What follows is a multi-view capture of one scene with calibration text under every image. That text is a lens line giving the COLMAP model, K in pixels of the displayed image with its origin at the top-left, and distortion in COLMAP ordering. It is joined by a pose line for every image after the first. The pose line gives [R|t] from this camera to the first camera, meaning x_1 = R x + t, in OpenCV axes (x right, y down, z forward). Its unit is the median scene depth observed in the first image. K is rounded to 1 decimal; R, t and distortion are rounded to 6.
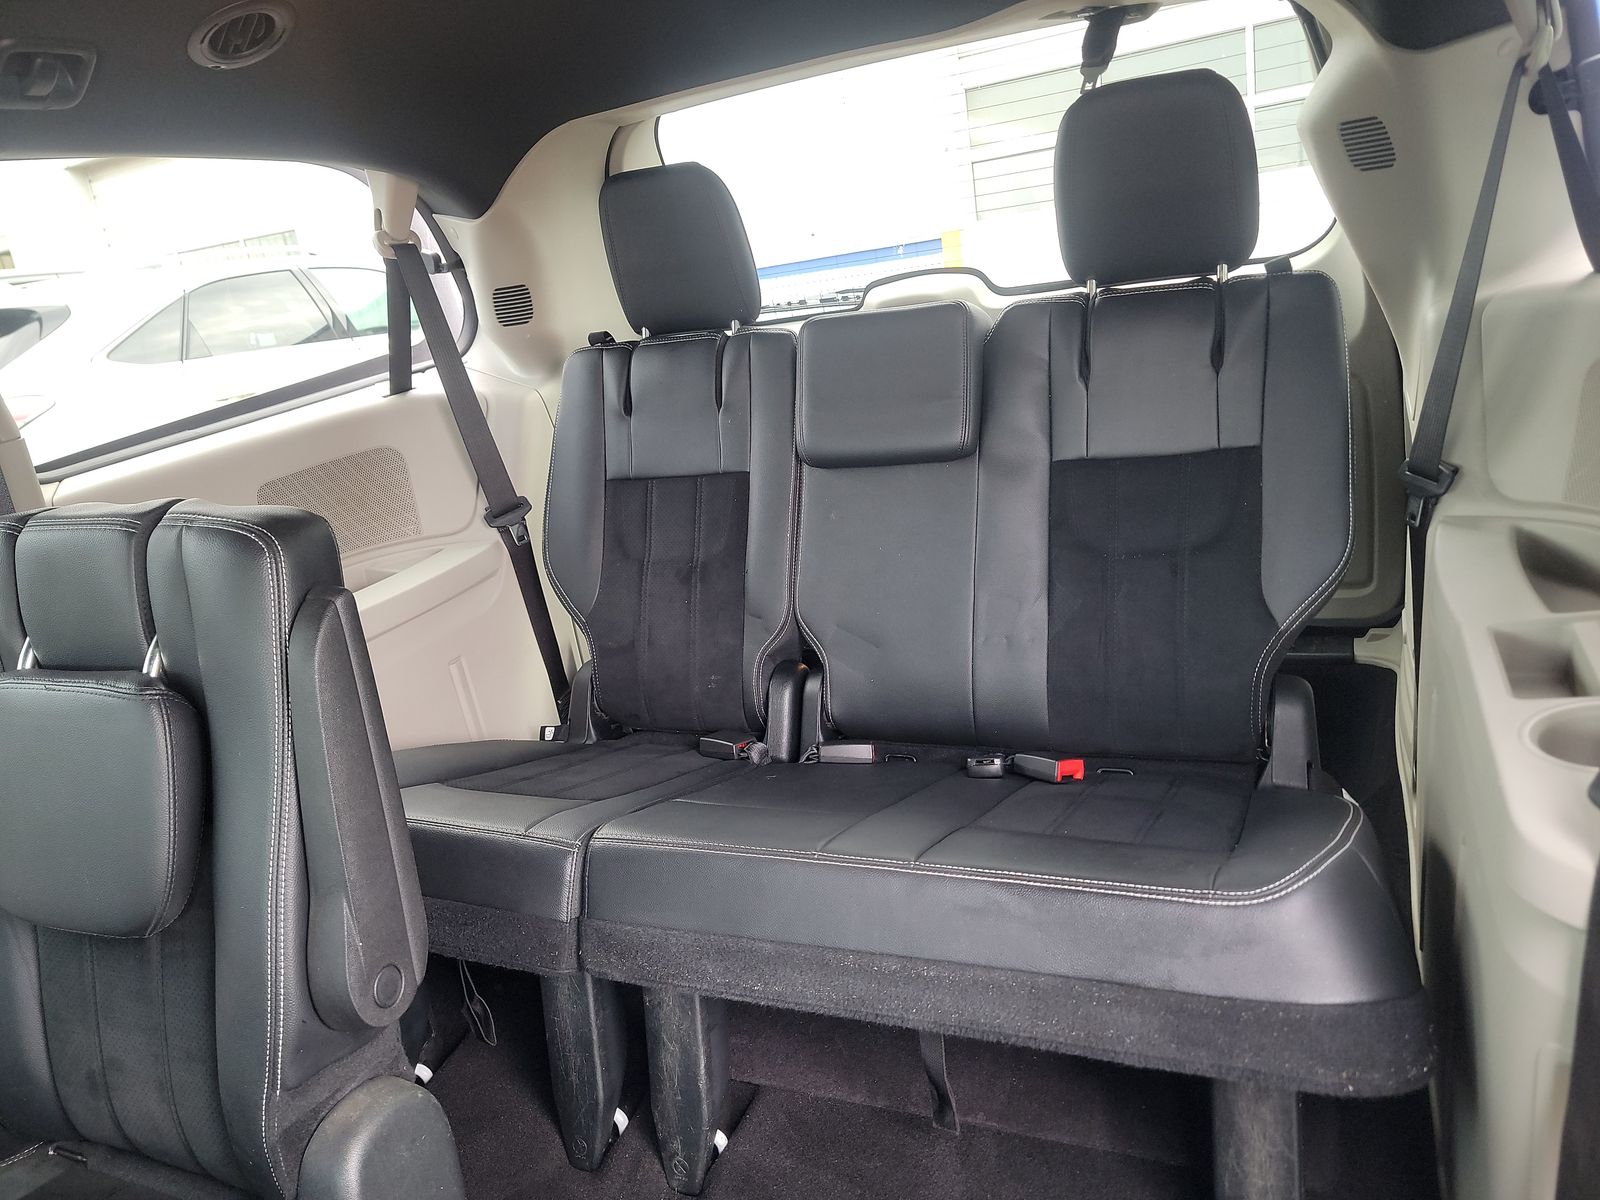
lens RADIAL K [[1124.3, 0, 801.0], [0, 1124.3, 606.5], [0, 0, 1]] dist [0.057125, -0.046435]
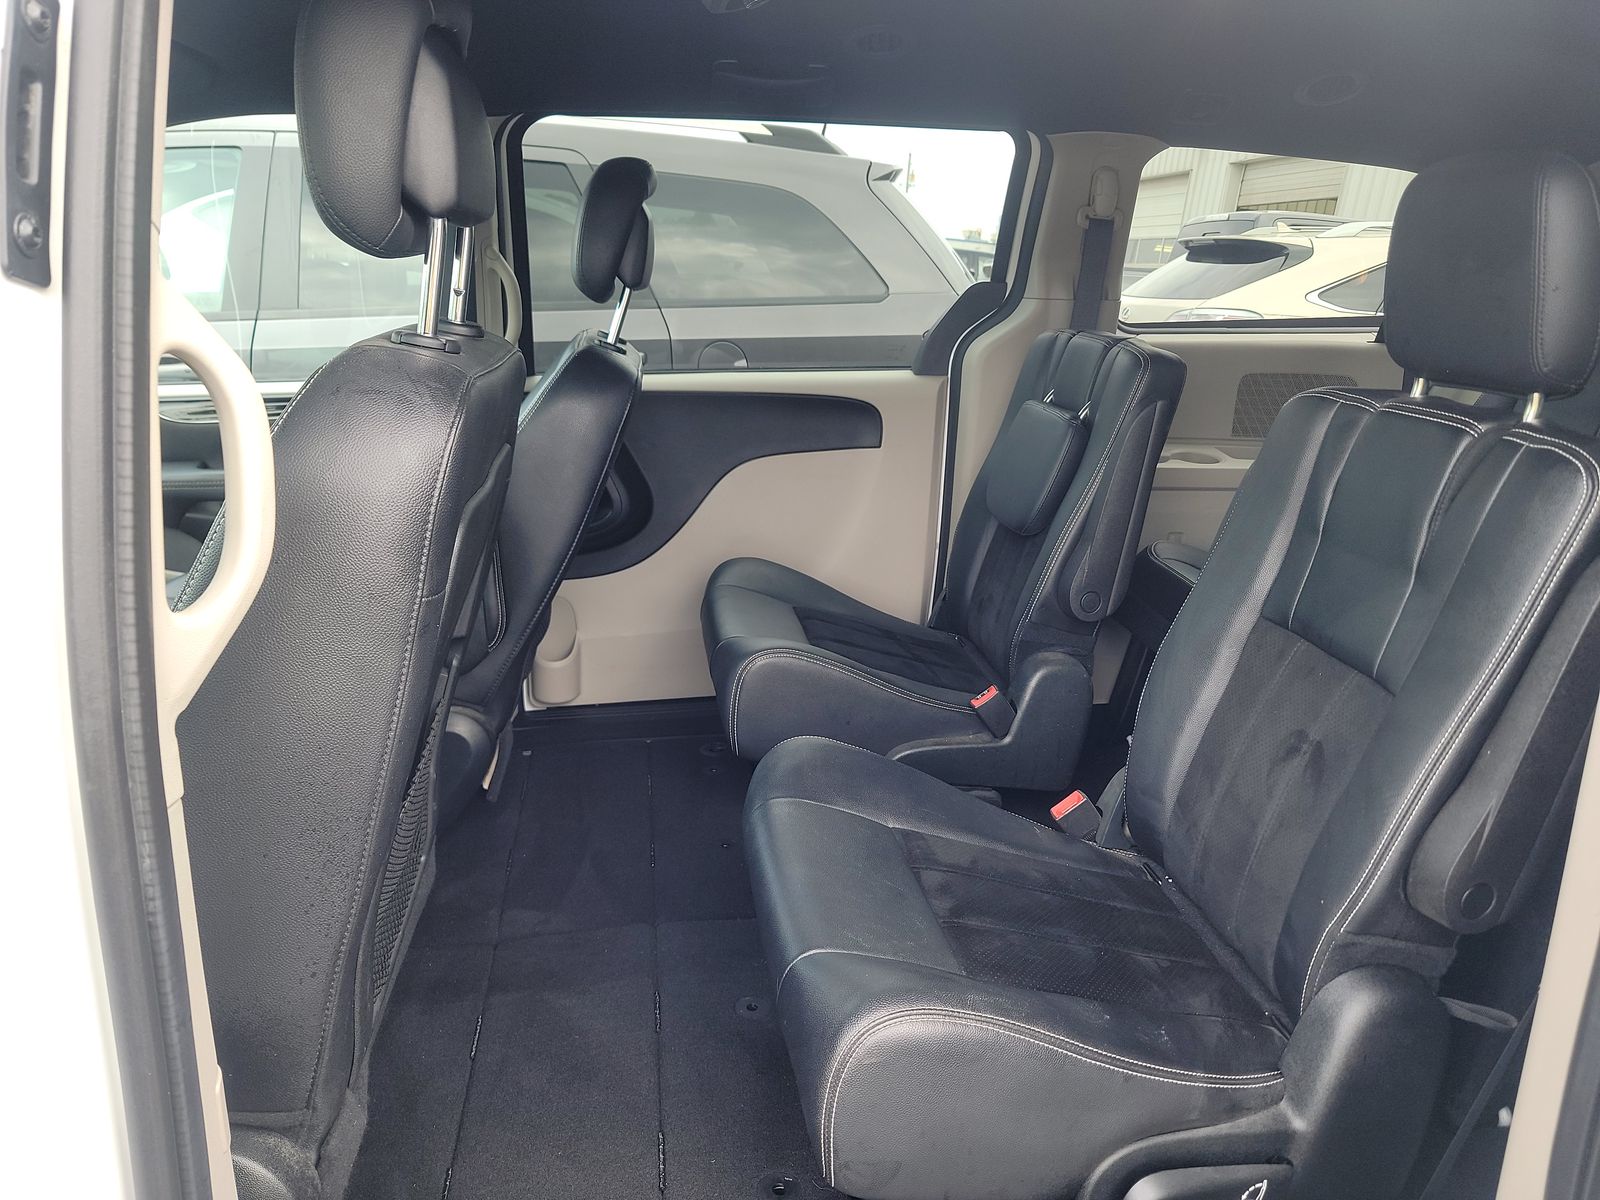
lens RADIAL K [[1124.3, 0, 796.6], [0, 1124.3, 591.7], [0, 0, 1]] dist [0.057125, -0.046435]
pose [[0.501925, 0.413104, -0.759879, 0.820747], [-0.399807, 0.889881, 0.219694, 0.097152], [0.766958, 0.193535, 0.611816, -0.544251]]
